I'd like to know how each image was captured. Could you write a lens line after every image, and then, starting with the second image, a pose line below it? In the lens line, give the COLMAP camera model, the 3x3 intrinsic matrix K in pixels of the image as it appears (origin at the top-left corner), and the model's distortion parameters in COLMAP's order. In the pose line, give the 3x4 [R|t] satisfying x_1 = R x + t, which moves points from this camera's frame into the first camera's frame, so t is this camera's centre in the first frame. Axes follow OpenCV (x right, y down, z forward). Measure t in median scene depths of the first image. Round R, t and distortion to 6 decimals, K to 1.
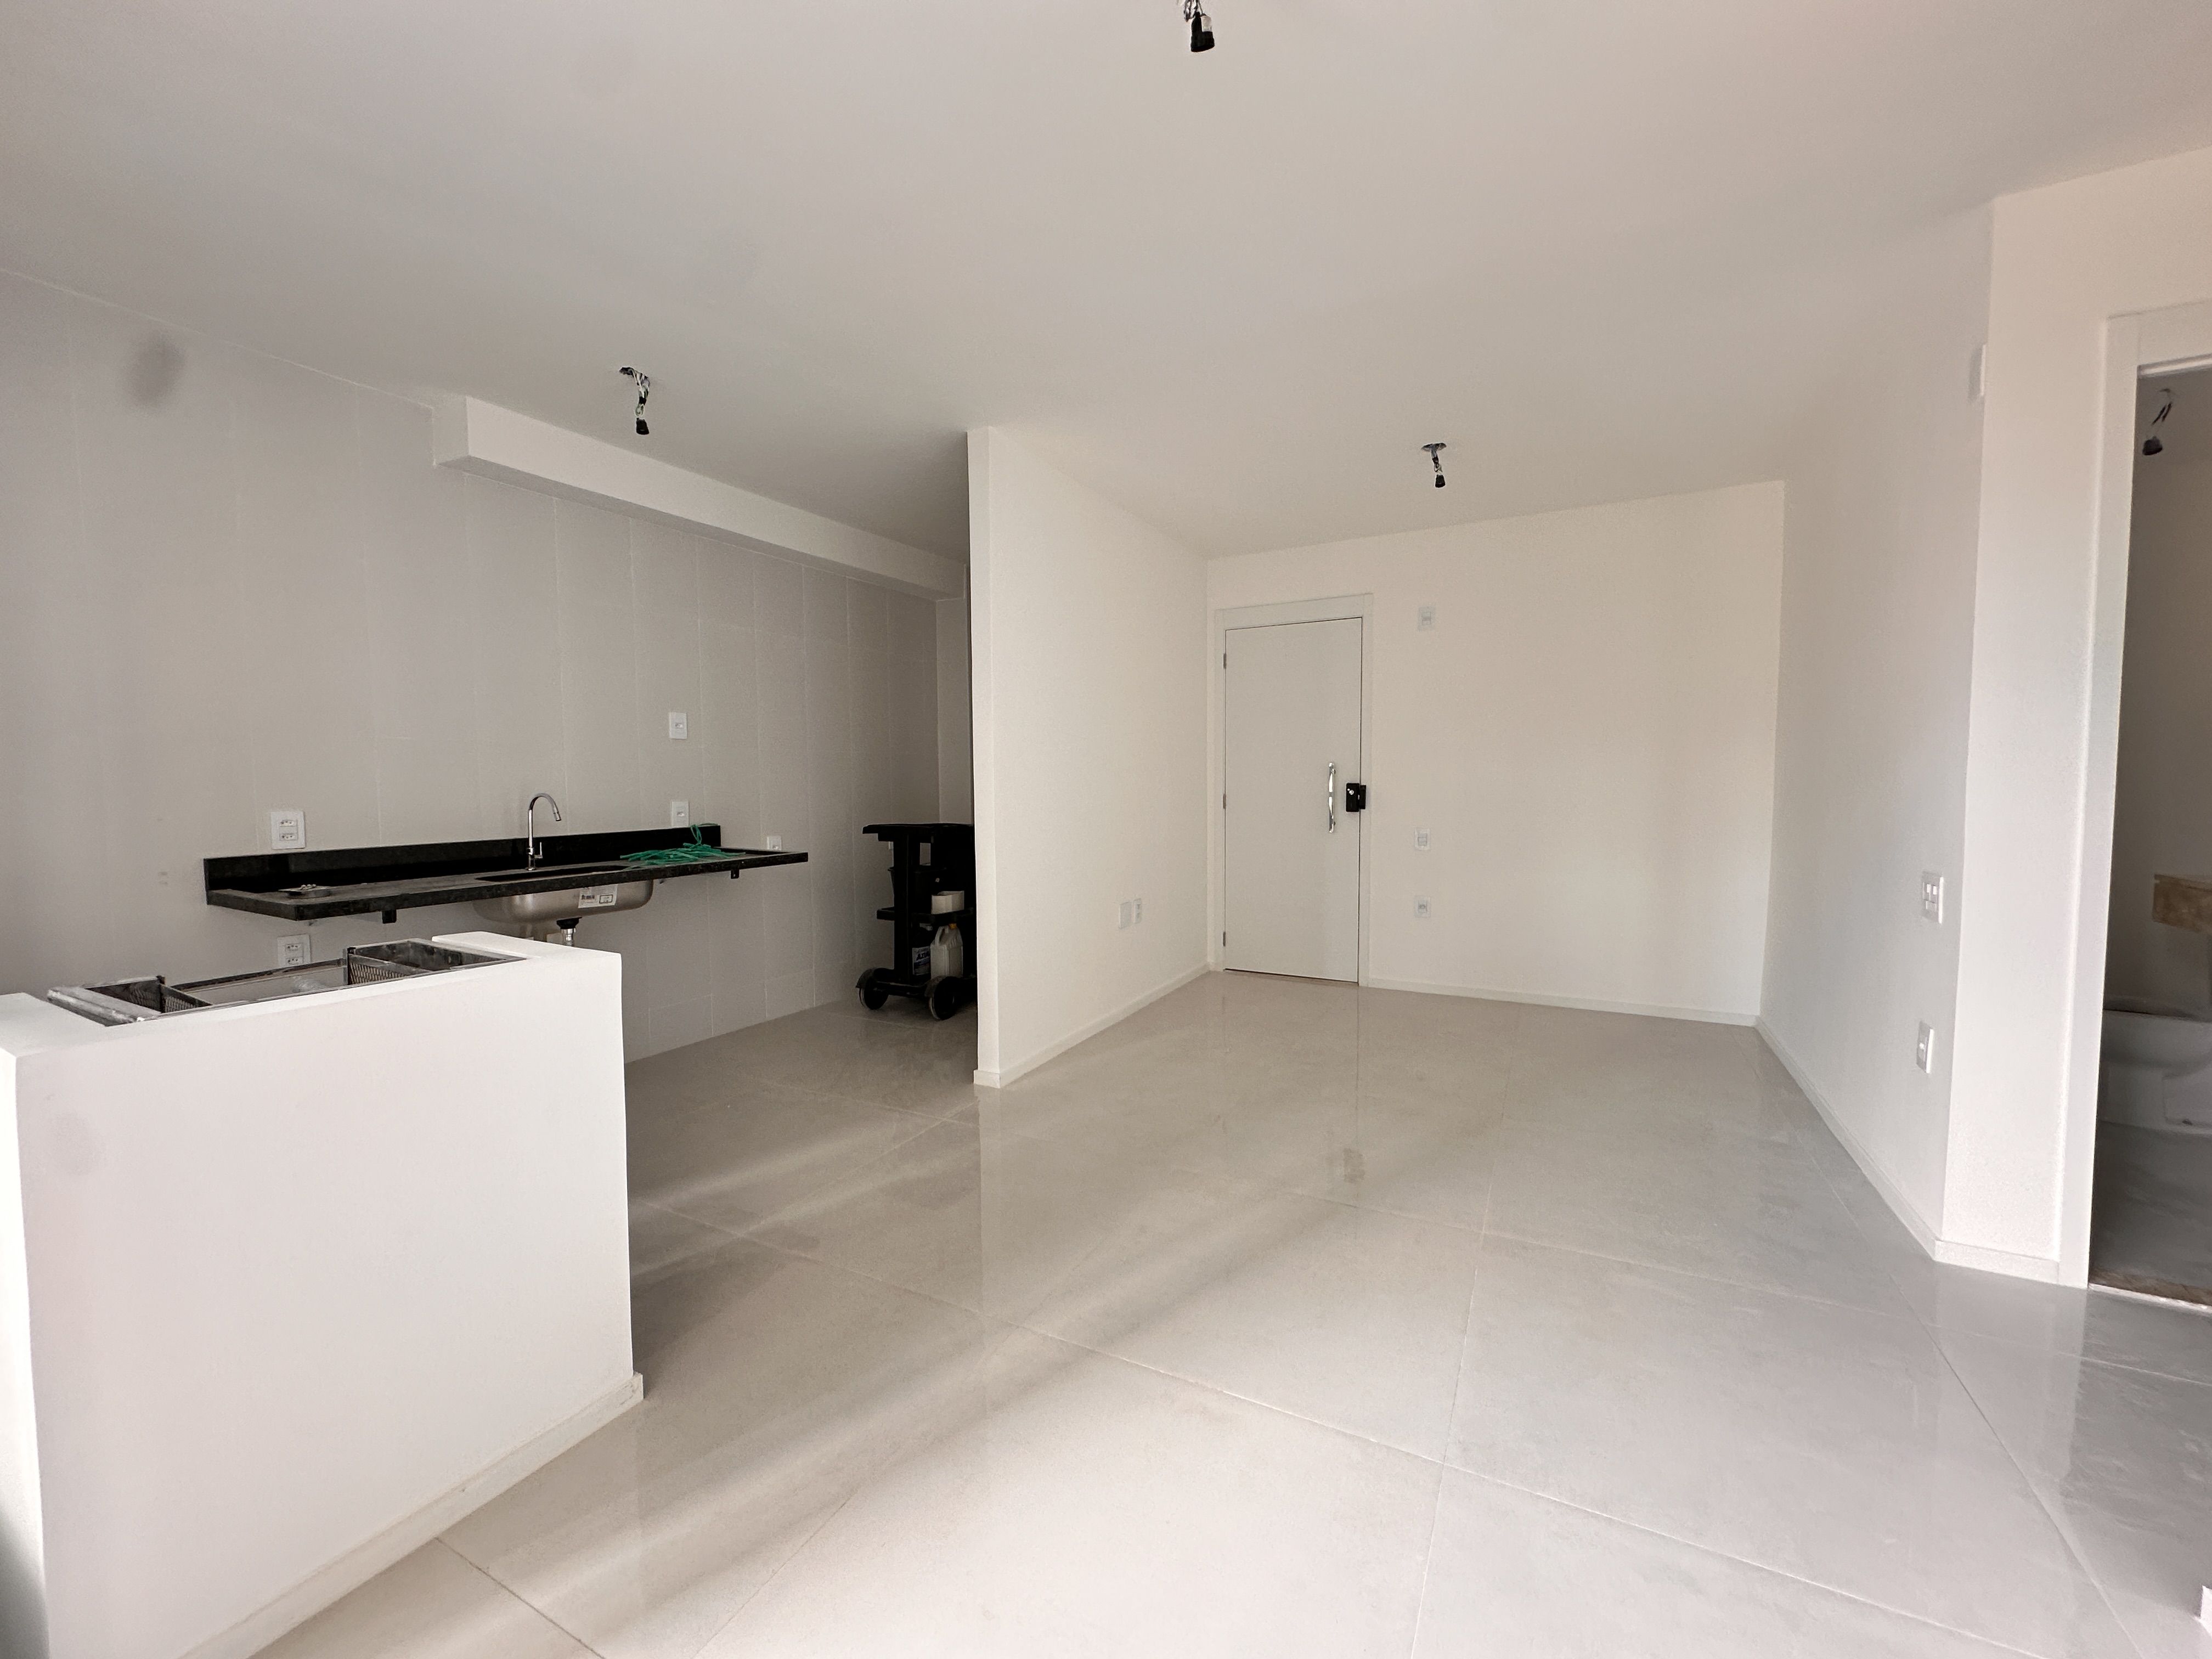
lens RADIAL K [[883.6, 0, 1106.0], [0, 883.6, 829.5], [0, 0, 1]] dist [-0.001375, -0.000495]
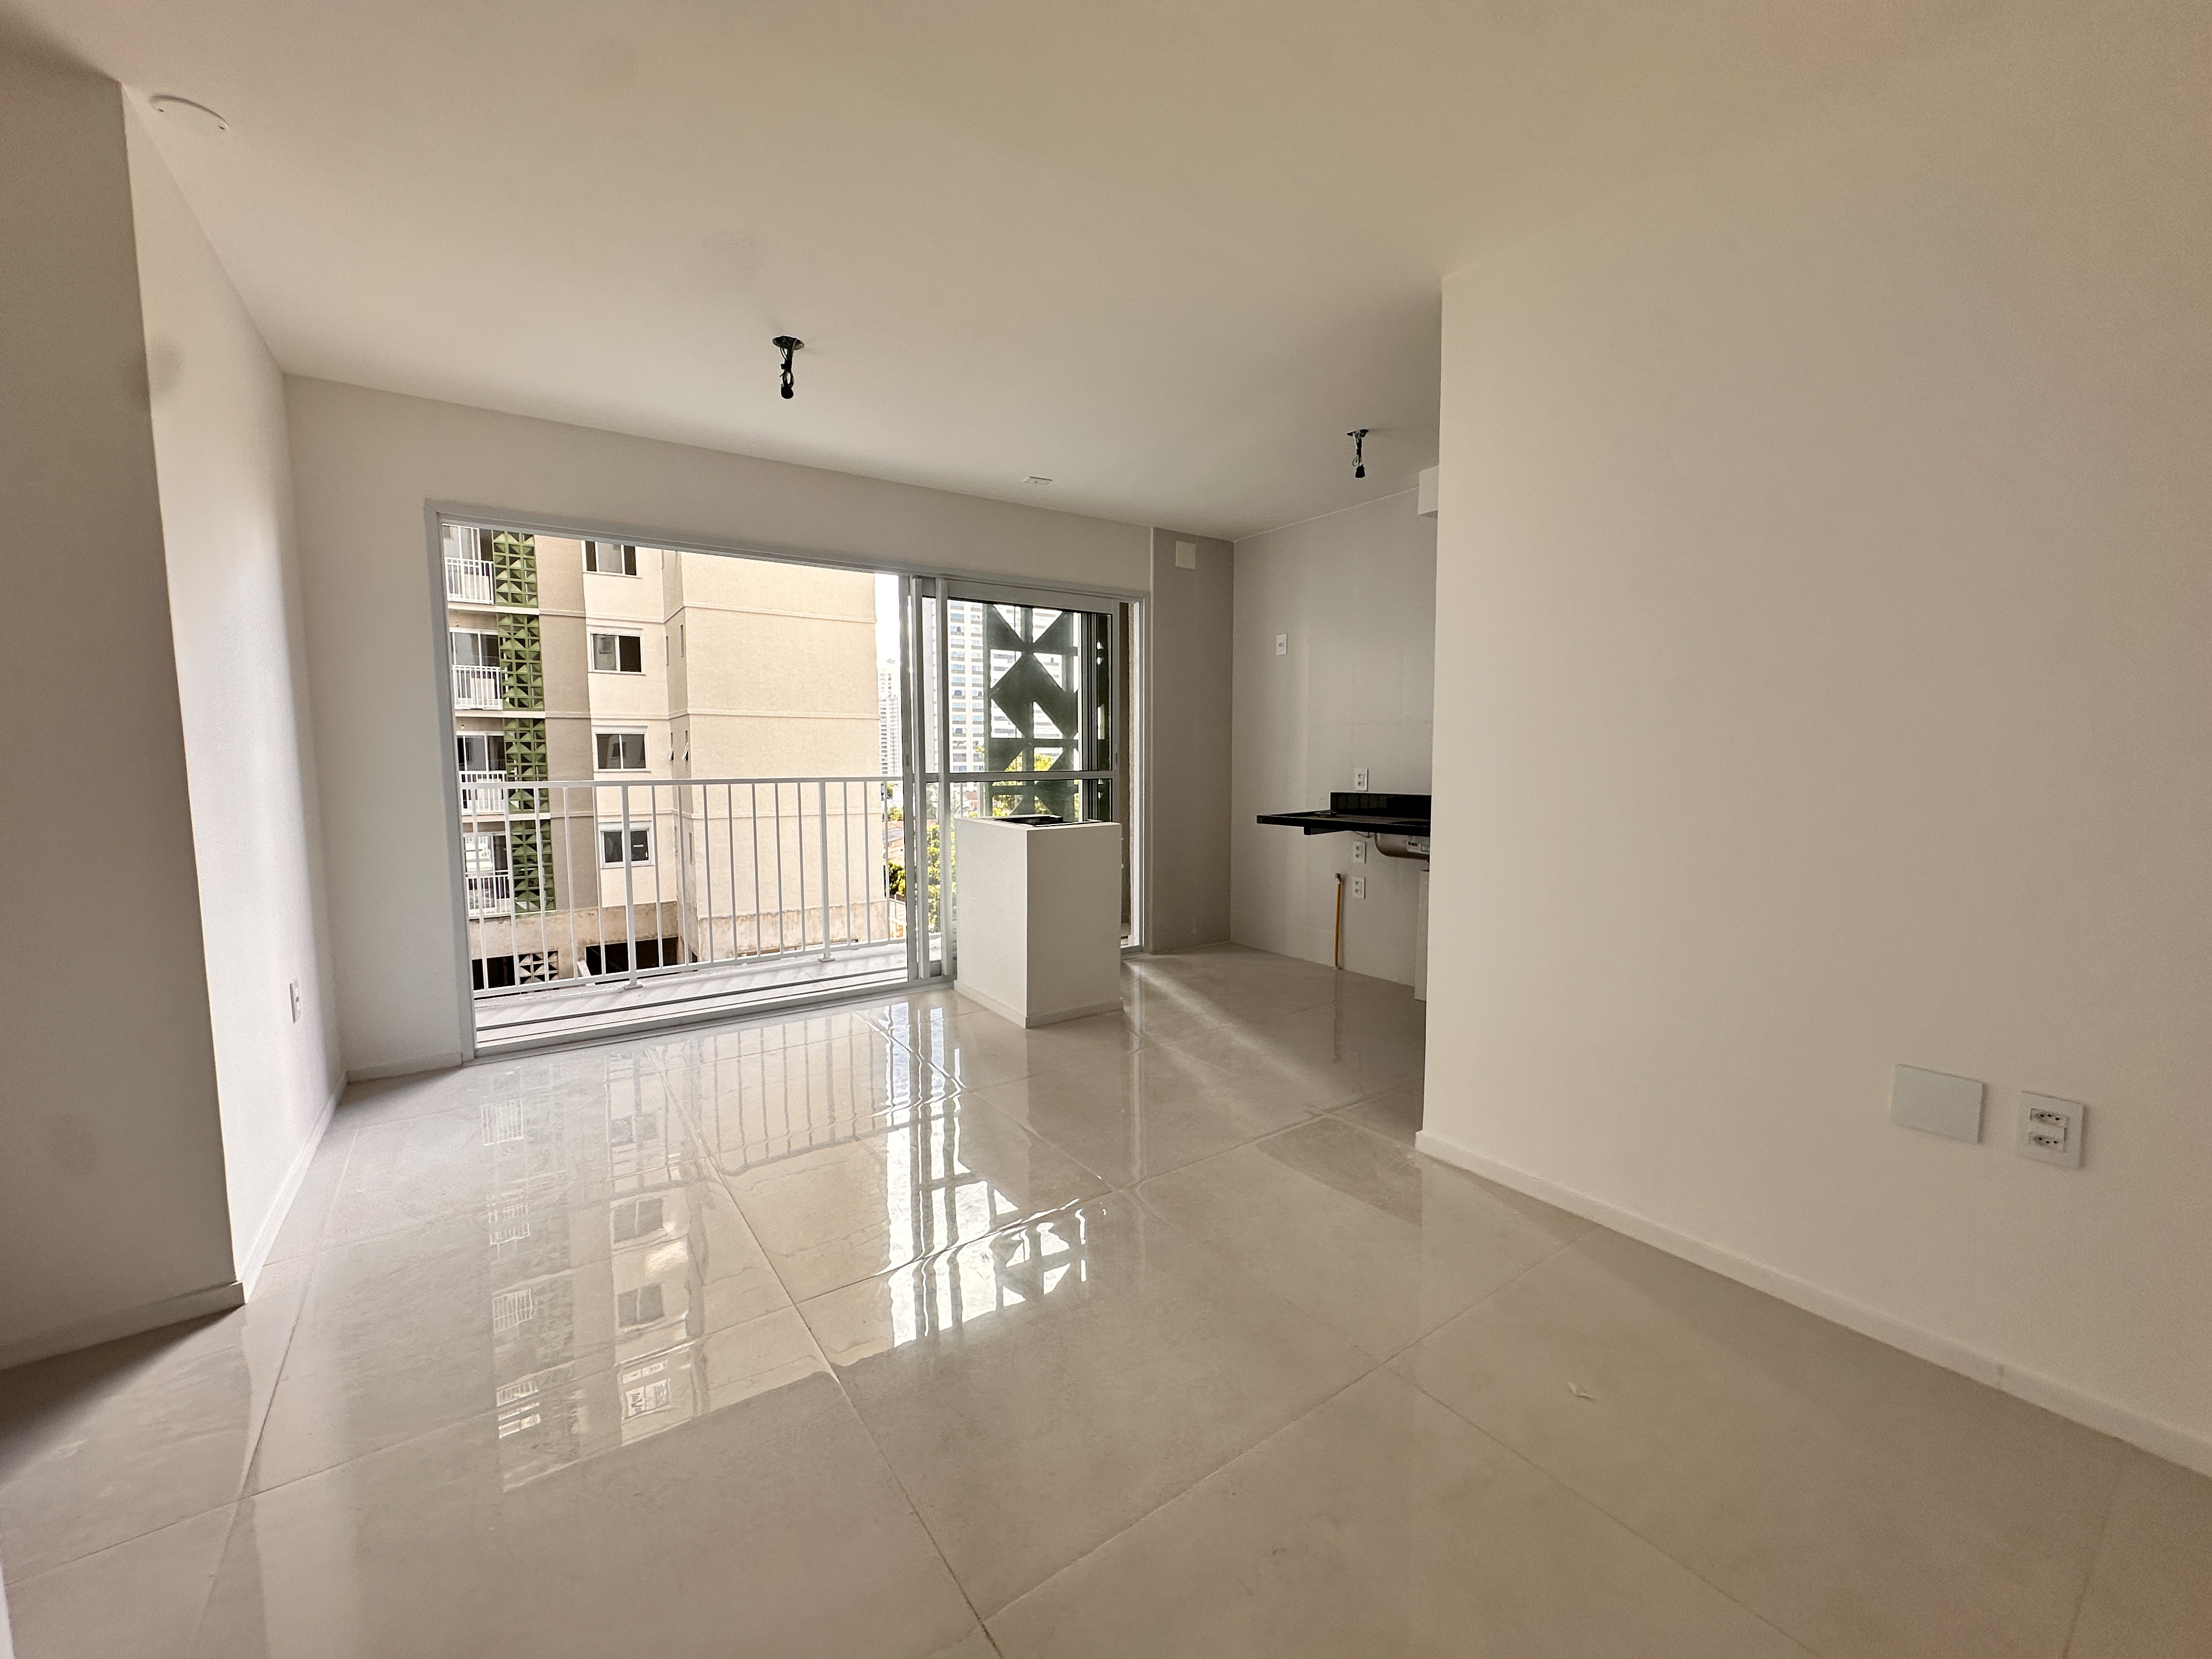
lens RADIAL K [[883.6, 0, 1106.0], [0, 883.6, 829.5], [0, 0, 1]] dist [-0.001375, -0.000495]
pose [[-0.457736, 0.084693, -0.885045, 0.692069], [-0.043635, 0.992113, 0.117506, -0.069915], [0.888017, 0.092406, -0.450430, 1.112511]]
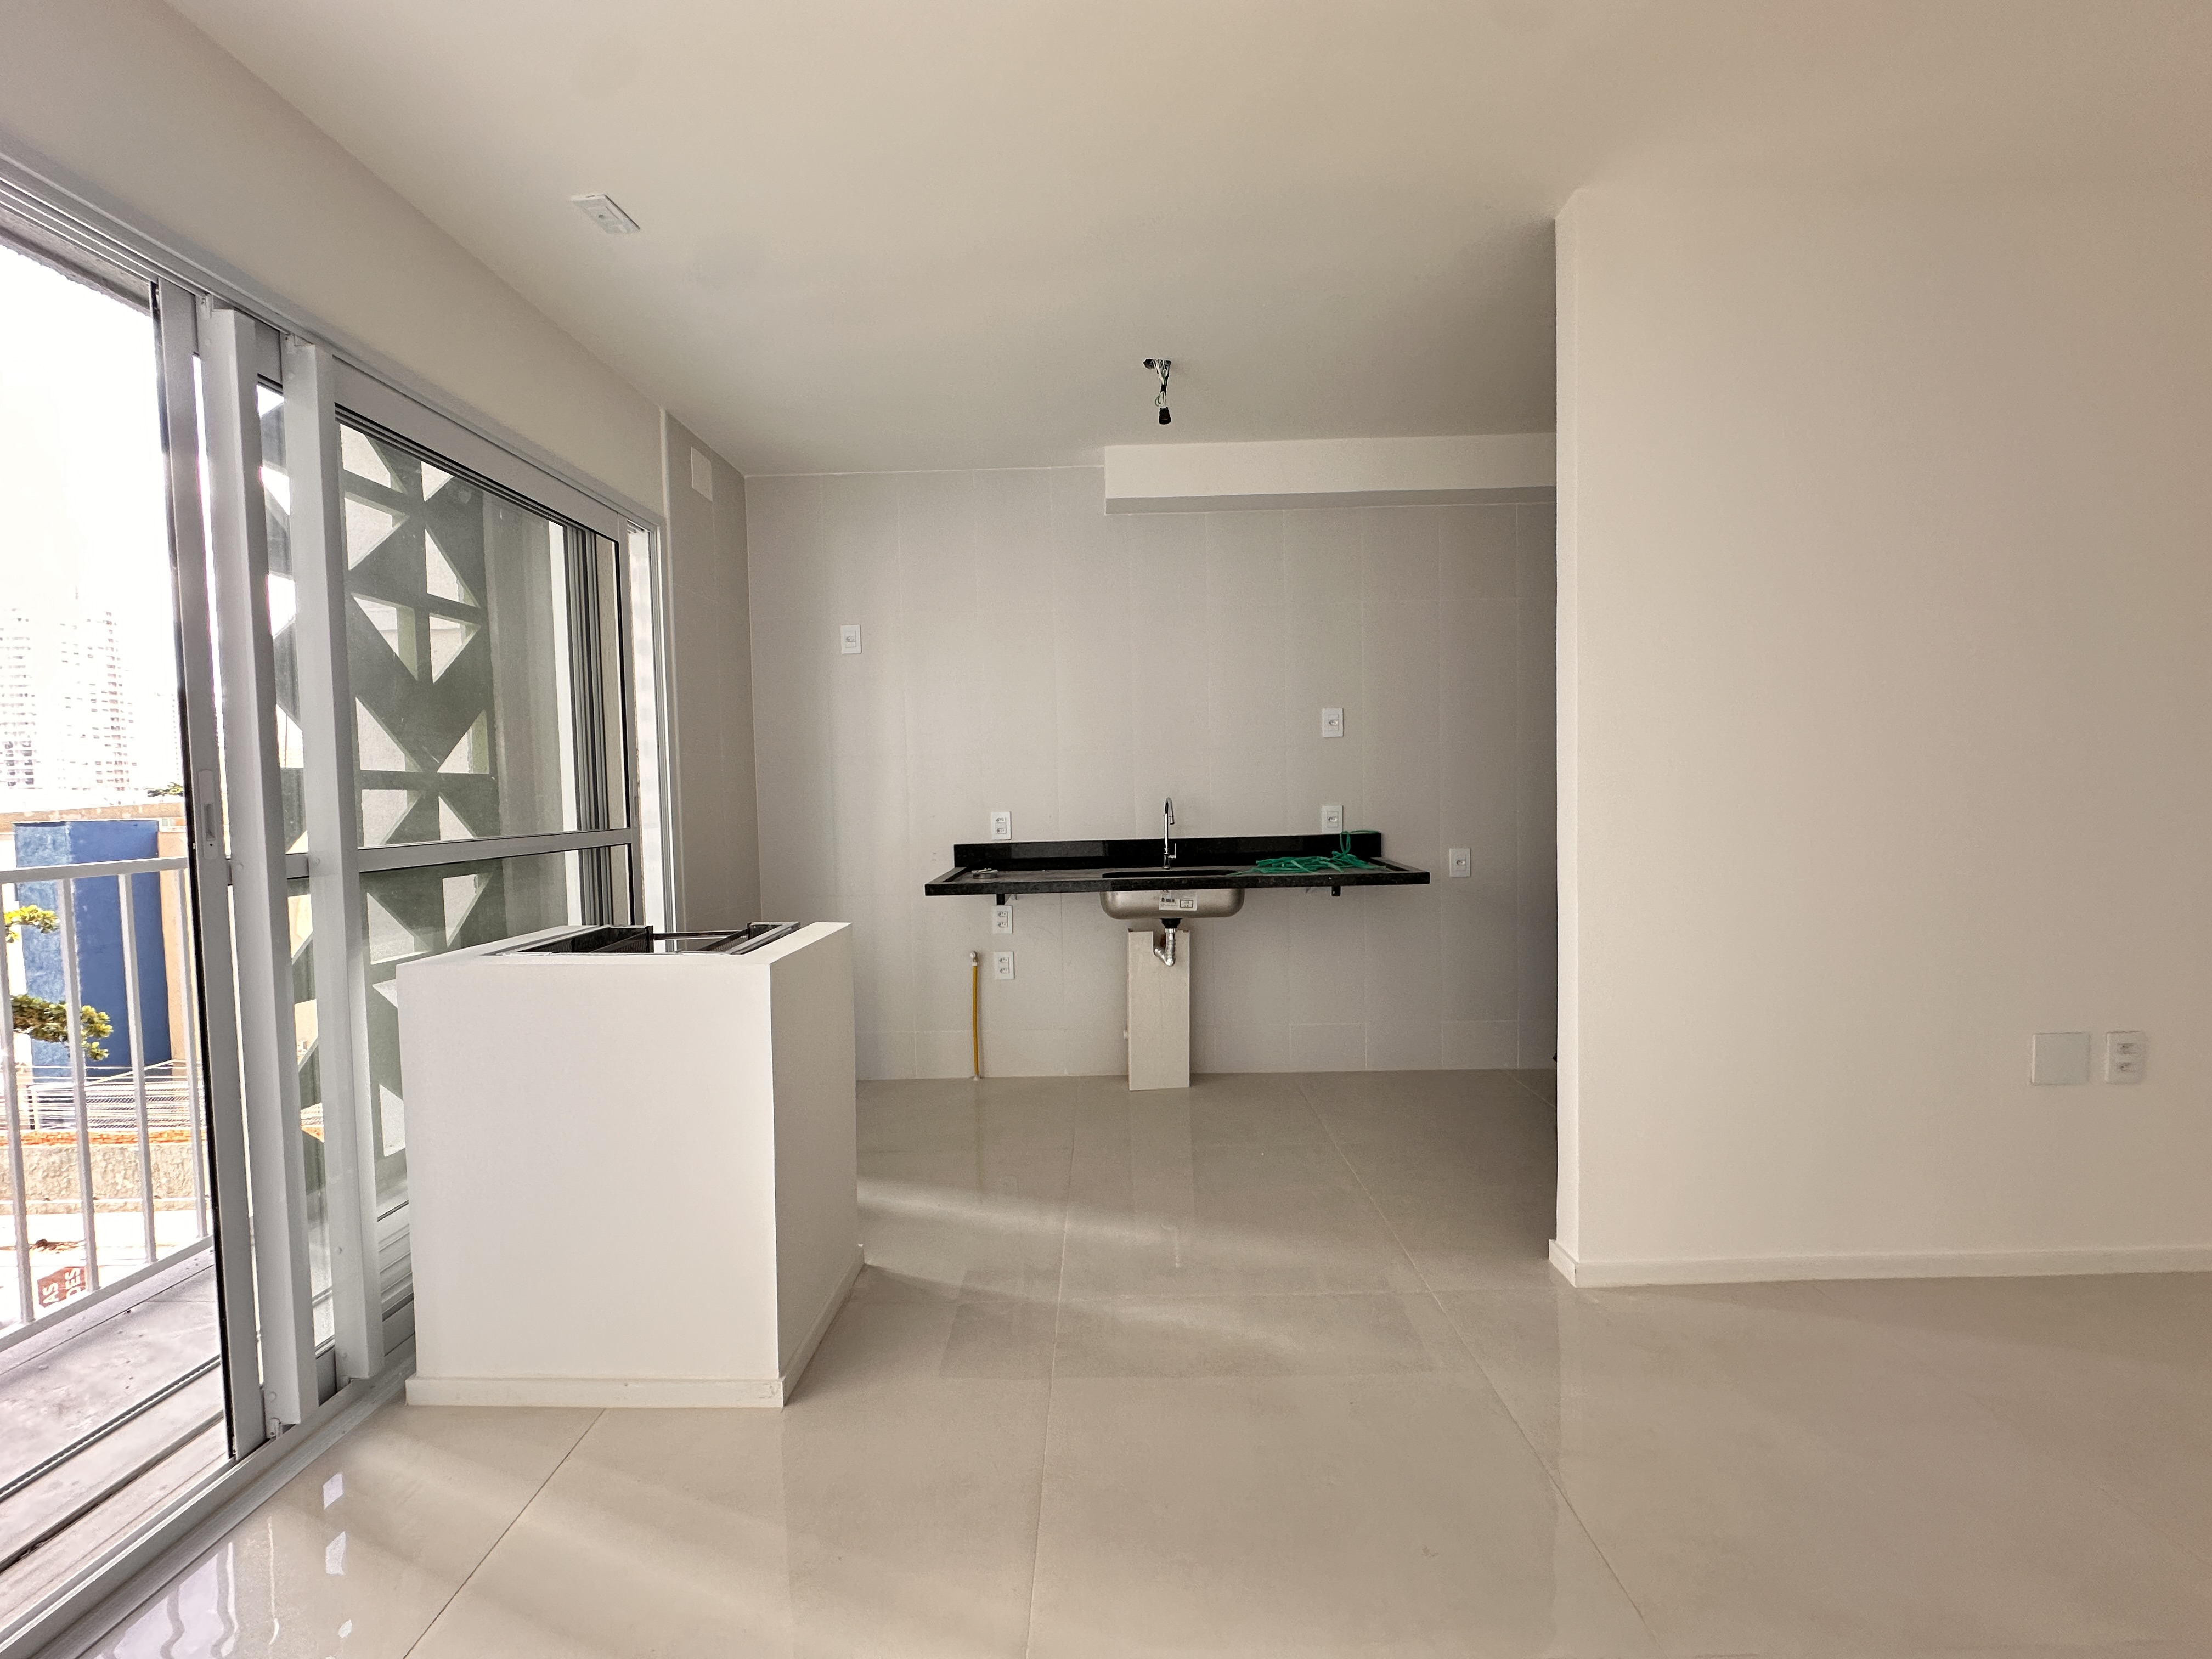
lens RADIAL K [[883.6, 0, 1106.0], [0, 883.6, 829.5], [0, 0, 1]] dist [-0.001375, -0.000495]
pose [[0.454610, 0.038374, -0.889864, 0.268182], [-0.031924, 0.999132, 0.026777, -0.028291], [0.890118, 0.016235, 0.455440, 0.443877]]
